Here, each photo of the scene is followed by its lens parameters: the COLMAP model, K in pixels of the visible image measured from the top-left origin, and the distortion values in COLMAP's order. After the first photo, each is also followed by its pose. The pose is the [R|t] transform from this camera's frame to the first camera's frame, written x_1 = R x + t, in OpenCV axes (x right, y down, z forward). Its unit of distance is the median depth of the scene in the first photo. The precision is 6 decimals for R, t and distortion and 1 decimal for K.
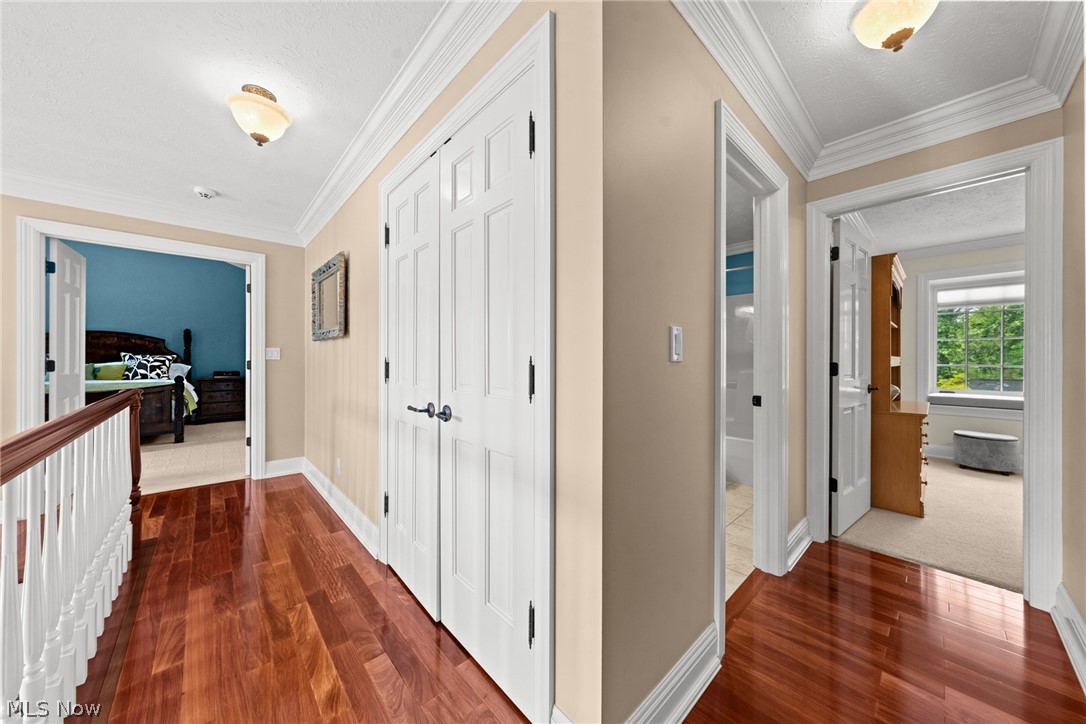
lens RADIAL K [[368.4, 0, 546.1], [0, 368.4, 359.7], [0, 0, 1]] dist [-0.001730, -0.000087]
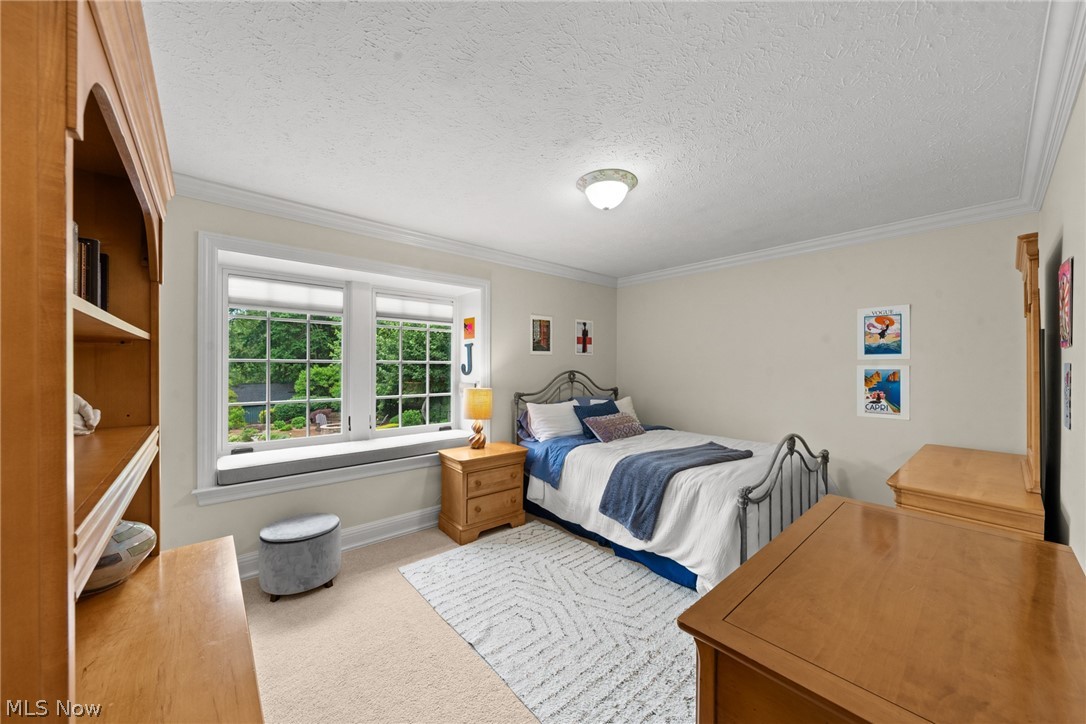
lens RADIAL K [[393.7, 0, 550.7], [0, 393.7, 363.7], [0, 0, 1]] dist [-0.002886, -0.000091]
pose [[0.030919, 0.004106, 0.999513, 0.496524], [-0.004332, 0.999983, -0.003974, -0.051826], [-0.999513, -0.004207, 0.030936, 0.507455]]
